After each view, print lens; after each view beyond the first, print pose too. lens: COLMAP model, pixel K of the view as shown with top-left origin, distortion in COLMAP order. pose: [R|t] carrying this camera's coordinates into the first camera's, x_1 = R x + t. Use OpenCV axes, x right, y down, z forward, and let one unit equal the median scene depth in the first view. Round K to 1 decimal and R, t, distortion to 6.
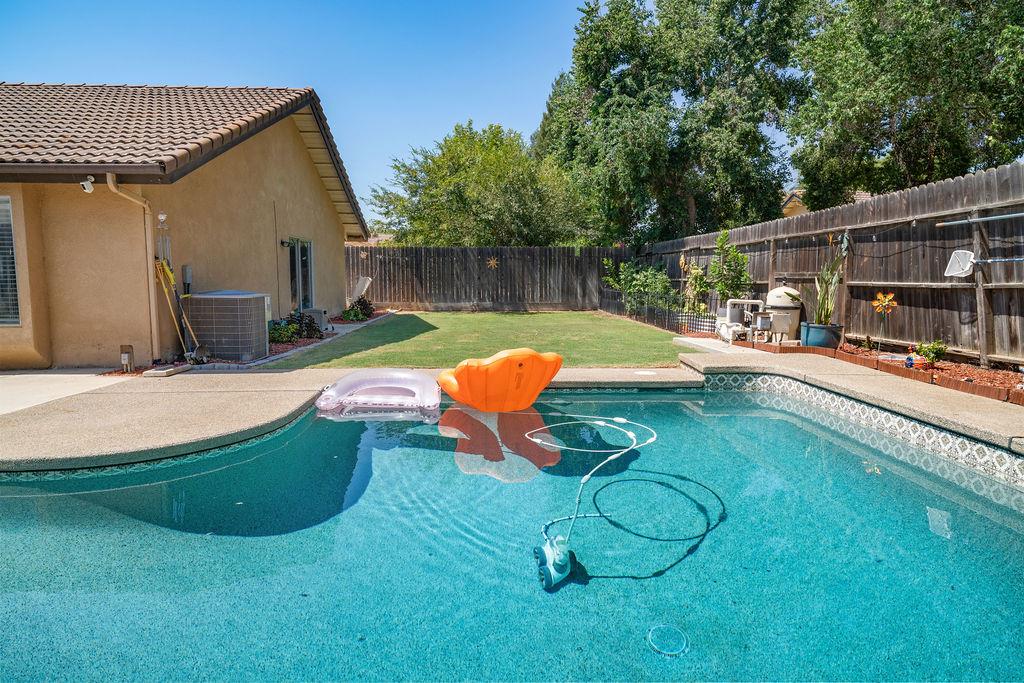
lens RADIAL K [[617.6, 0, 512.7], [0, 617.6, 339.8], [0, 0, 1]] dist [-0.005332, 0.002037]
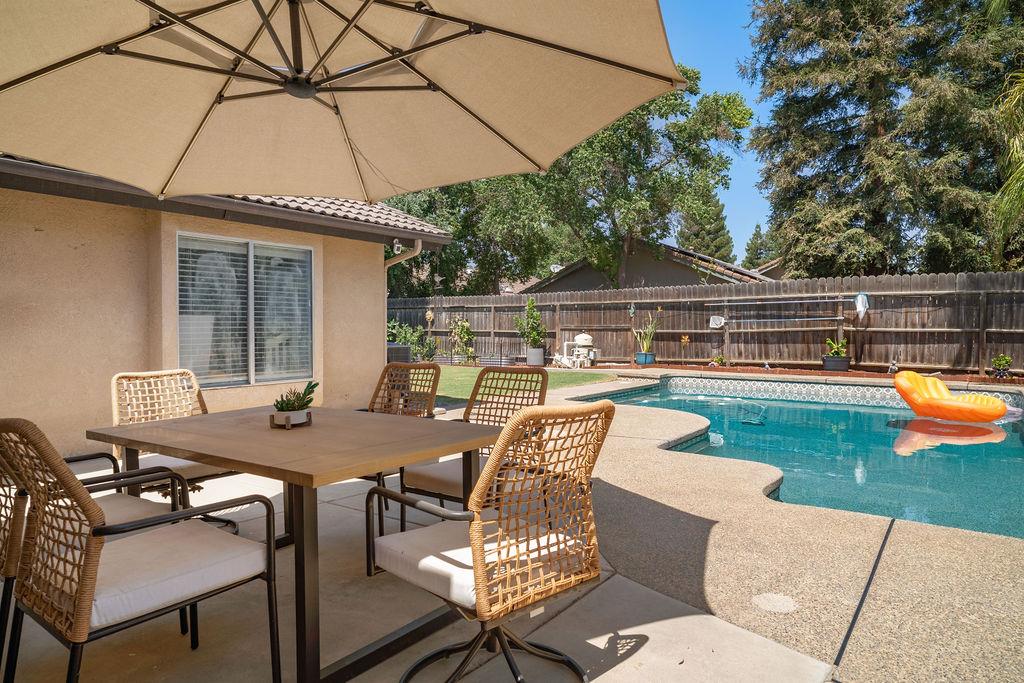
lens RADIAL K [[617.6, 0, 515.8], [0, 617.6, 341.8], [0, 0, 1]] dist [-0.005332, 0.002037]
pose [[0.617817, -0.019435, 0.786082, -1.489343], [0.080653, 0.995988, -0.038764, -0.021075], [-0.782175, 0.087349, 0.616906, 0.166146]]
